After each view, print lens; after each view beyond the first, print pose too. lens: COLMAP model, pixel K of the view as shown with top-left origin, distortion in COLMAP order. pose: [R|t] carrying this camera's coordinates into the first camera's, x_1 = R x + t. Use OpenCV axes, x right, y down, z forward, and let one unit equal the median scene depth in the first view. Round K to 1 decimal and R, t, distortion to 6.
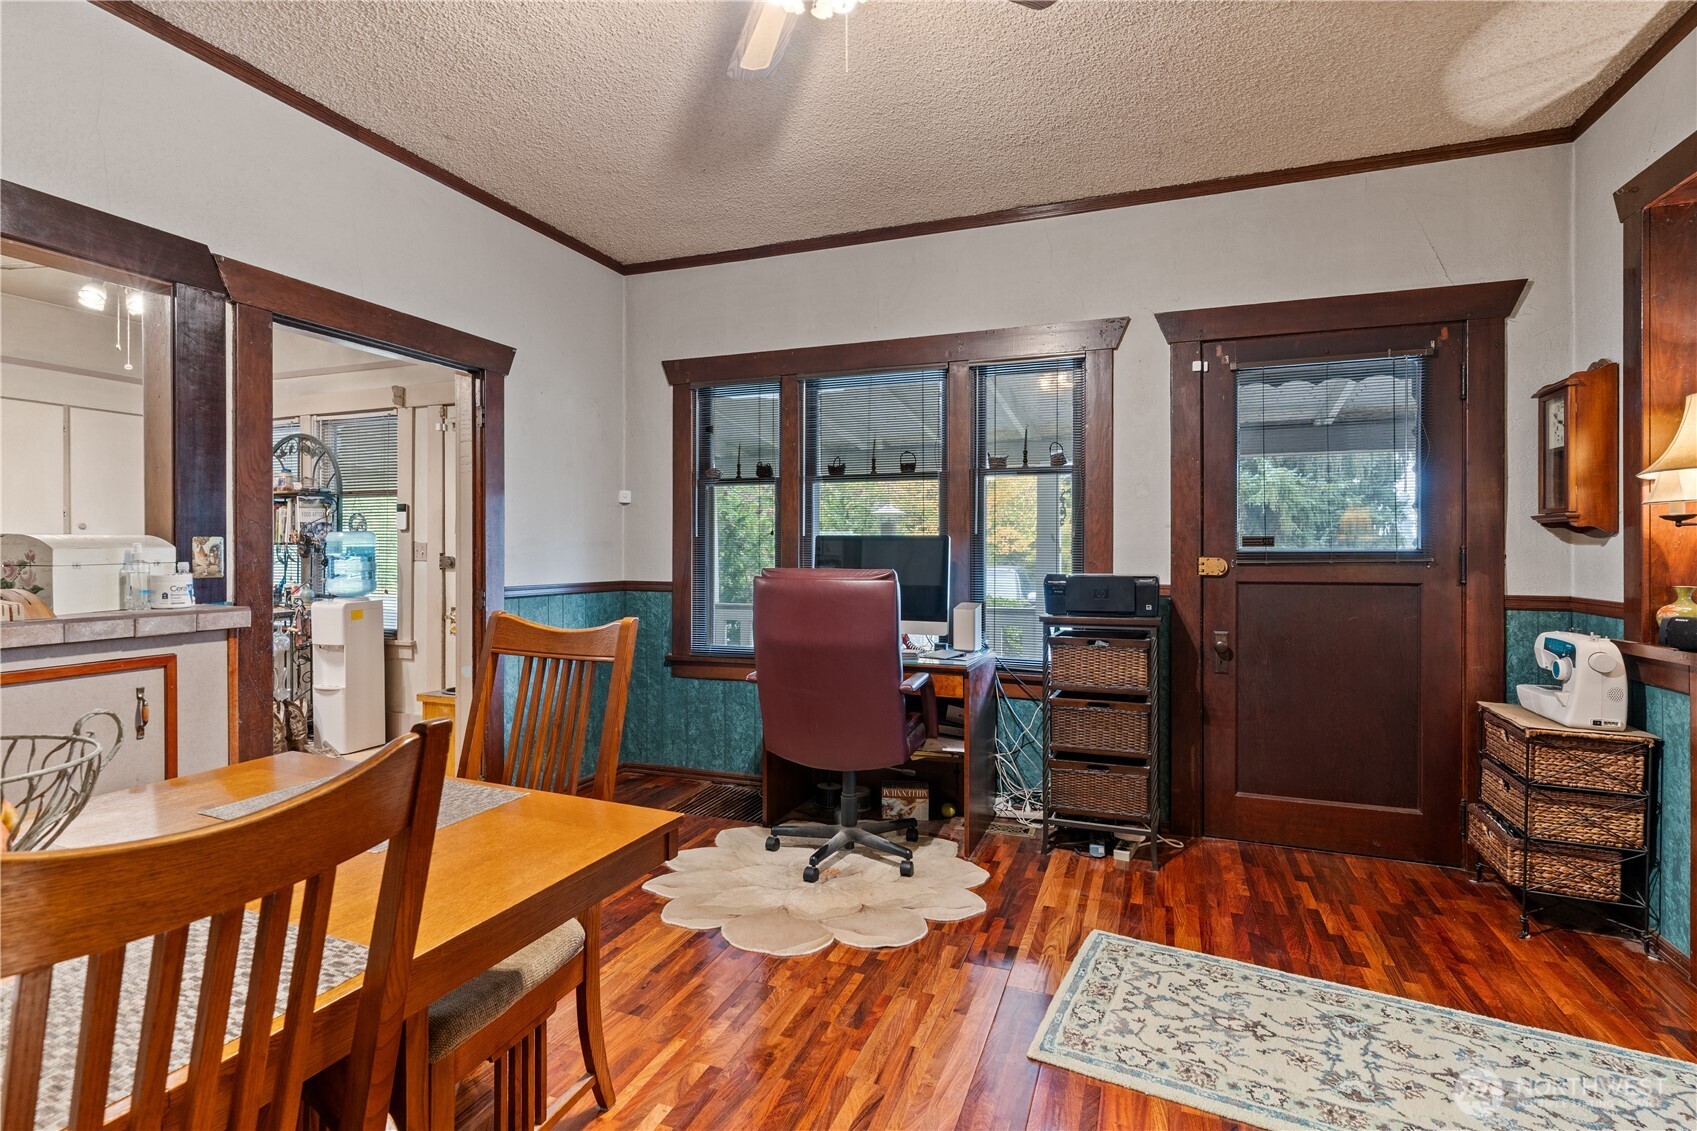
lens RADIAL K [[823.2, 0, 851.6], [0, 823.2, 550.0], [0, 0, 1]] dist [0.001654, -0.000288]
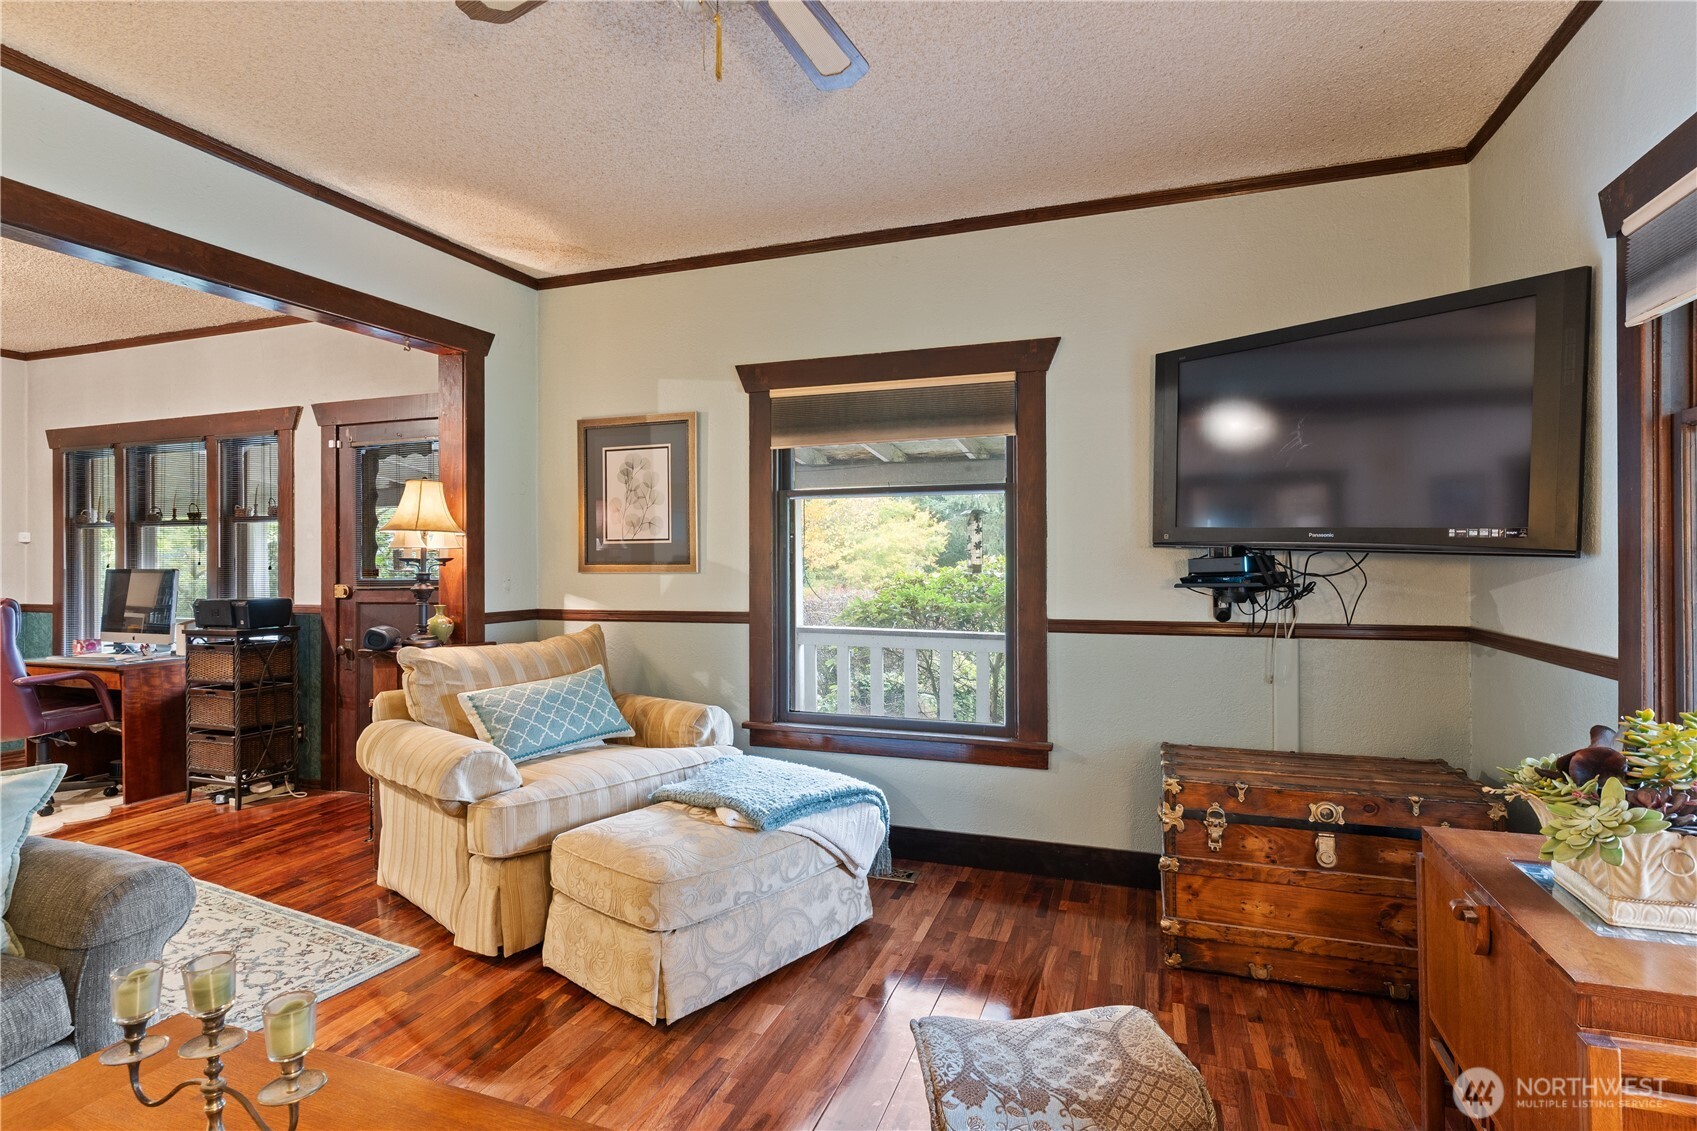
lens RADIAL K [[823.2, 0, 835.5], [0, 823.2, 568.2], [0, 0, 1]] dist [0.001654, -0.000288]
pose [[0.999338, -0.010097, 0.034942, 1.204337], [0.009821, 0.999919, 0.008076, -0.021923], [-0.035021, -0.007728, 0.999357, -0.389669]]
